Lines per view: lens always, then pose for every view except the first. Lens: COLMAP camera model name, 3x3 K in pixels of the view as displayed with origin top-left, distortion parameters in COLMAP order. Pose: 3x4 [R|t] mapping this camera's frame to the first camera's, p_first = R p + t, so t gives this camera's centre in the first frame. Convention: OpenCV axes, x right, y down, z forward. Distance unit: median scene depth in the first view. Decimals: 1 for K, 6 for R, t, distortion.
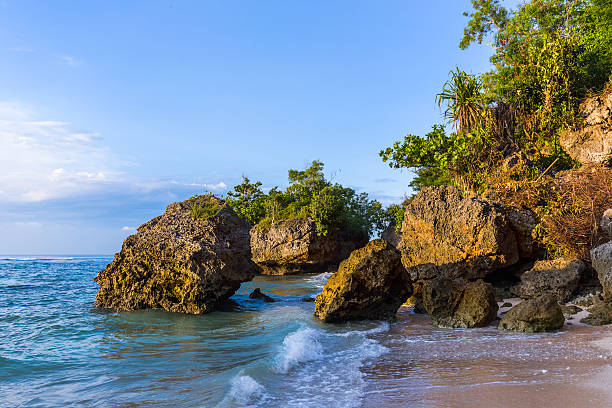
lens RADIAL K [[498.8, 0, 306.0], [0, 498.8, 204.0], [0, 0, 1]] dist [0.059114, 0.001911]
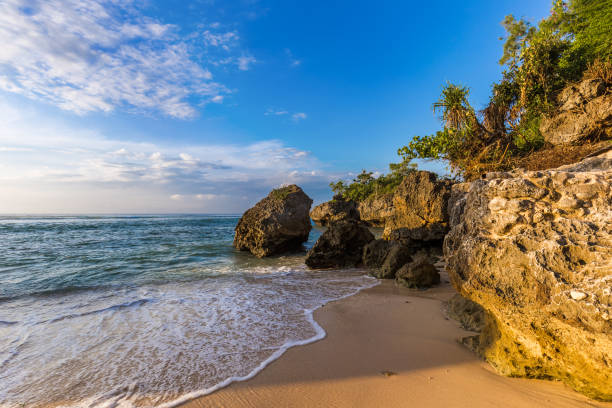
lens RADIAL K [[281.7, 0, 306.0], [0, 281.7, 204.0], [0, 0, 1]] dist [-0.001708, 0.000138]
pose [[0.909771, -0.019278, -0.414662, 0.277523], [0.046983, 0.997284, 0.056717, -0.004840], [0.412442, -0.071082, 0.908206, 0.140351]]
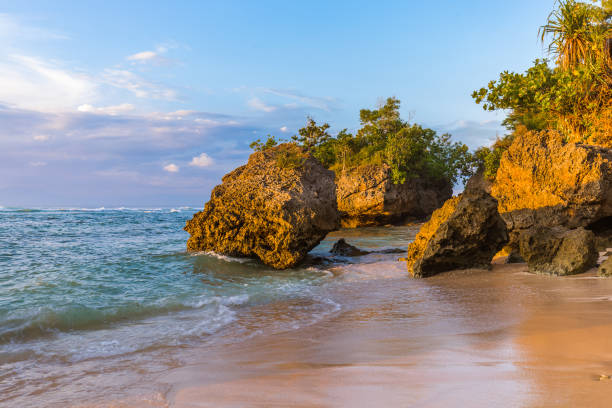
lens RADIAL K [[585.5, 0, 306.0], [0, 585.5, 204.0], [0, 0, 1]] dist [0.085157, -0.003758]
pose [[0.993783, -0.003048, -0.111294, -0.041965], [0.013902, 0.995199, 0.096885, -0.011975], [0.110465, -0.097830, 0.989054, -0.149020]]
